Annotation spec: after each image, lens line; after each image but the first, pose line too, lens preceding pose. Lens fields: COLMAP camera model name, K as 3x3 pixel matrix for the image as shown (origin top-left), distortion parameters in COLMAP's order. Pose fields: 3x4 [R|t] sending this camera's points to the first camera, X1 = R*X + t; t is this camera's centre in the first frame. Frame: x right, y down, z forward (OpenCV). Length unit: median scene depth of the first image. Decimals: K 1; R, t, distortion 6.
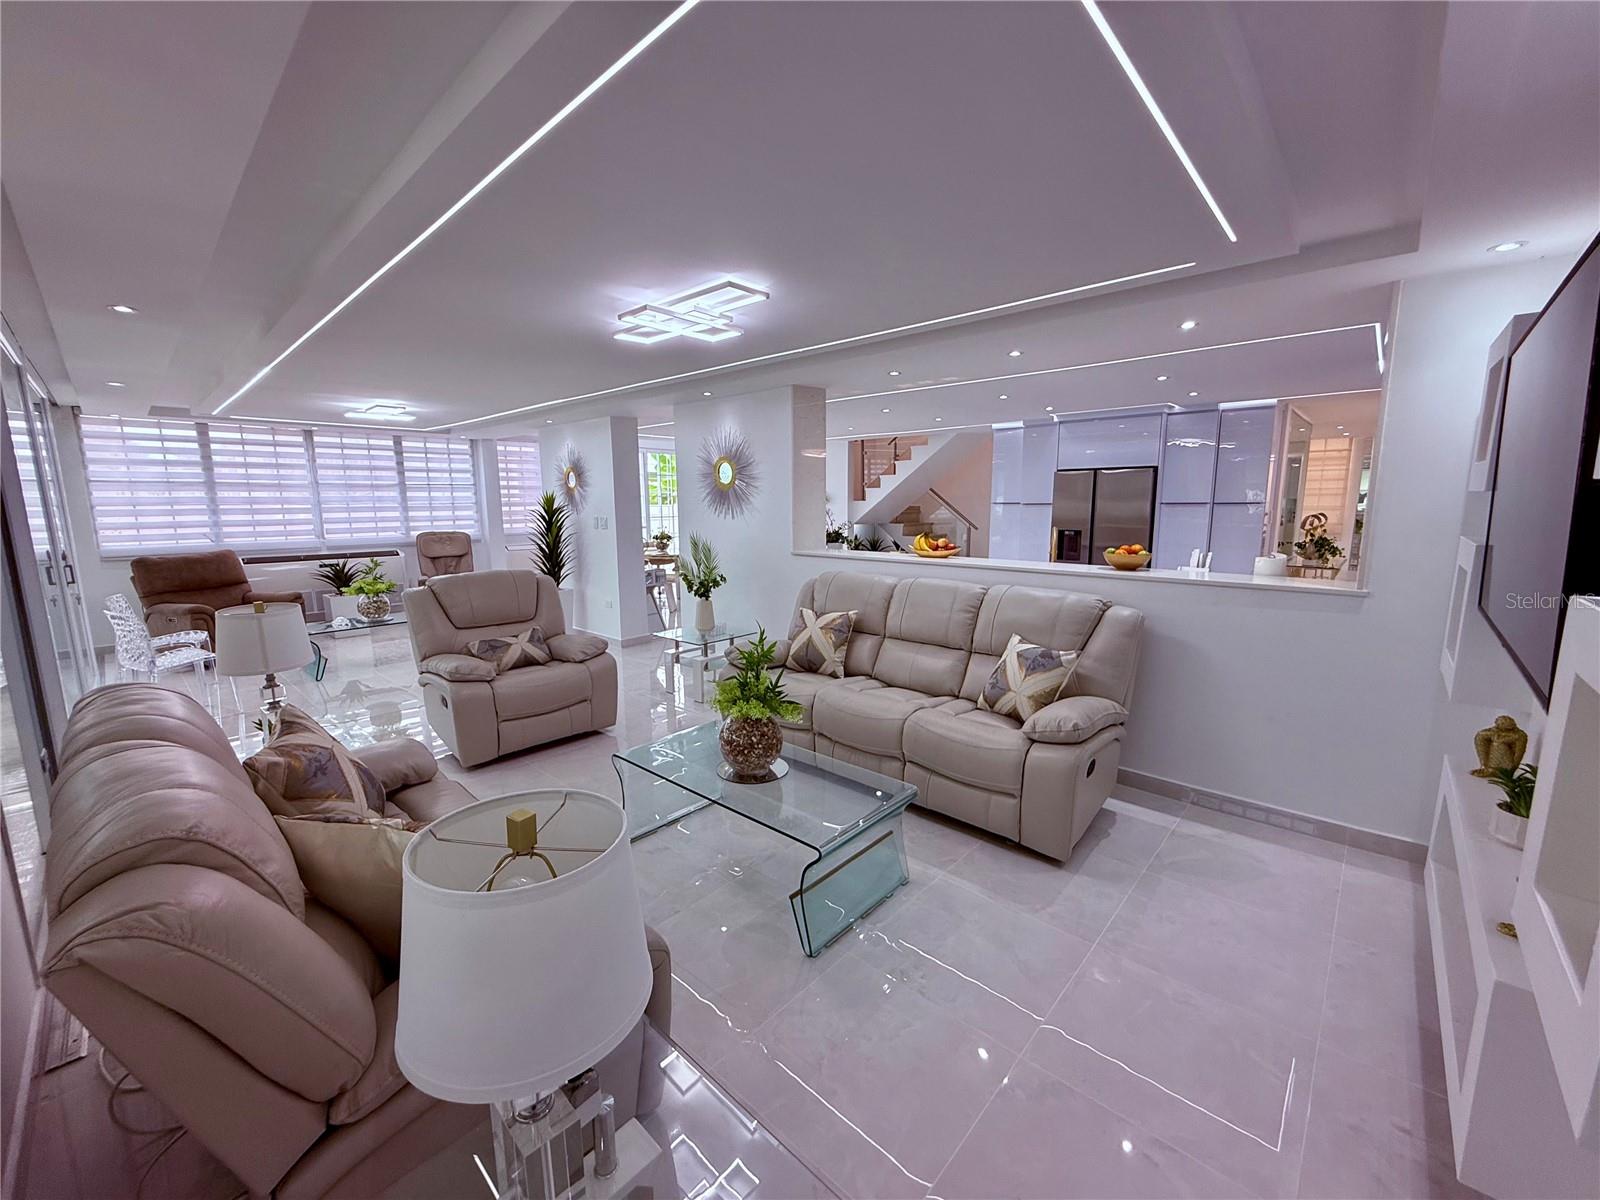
lens RADIAL K [[643.2, 0, 801.9], [0, 643.2, 601.1], [0, 0, 1]] dist [-0.000765, -0.000305]
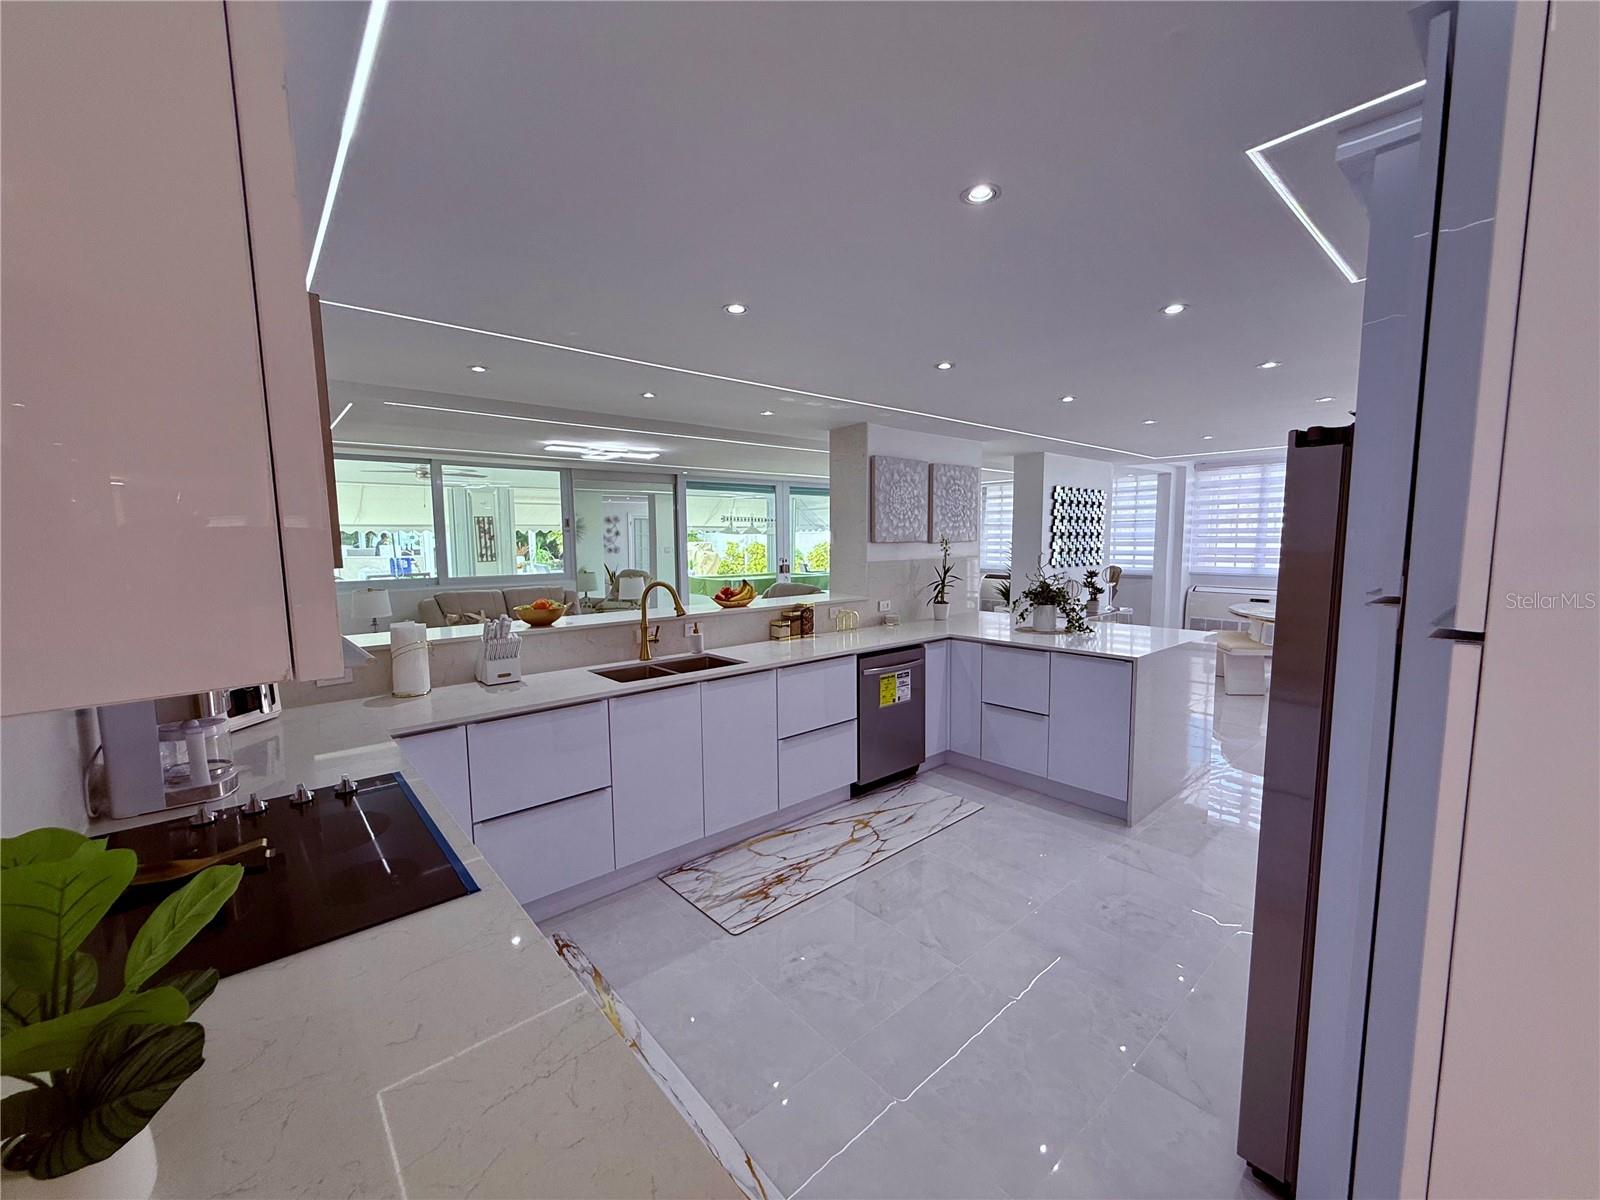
lens RADIAL K [[643.2, 0, 801.4], [0, 643.2, 601.9], [0, 0, 1]] dist [-0.000765, -0.000305]
pose [[-0.107298, 0.103786, -0.988795, 0.520097], [-0.146634, 0.982009, 0.118985, -0.097236], [0.983354, 0.157757, -0.090149, 0.580645]]
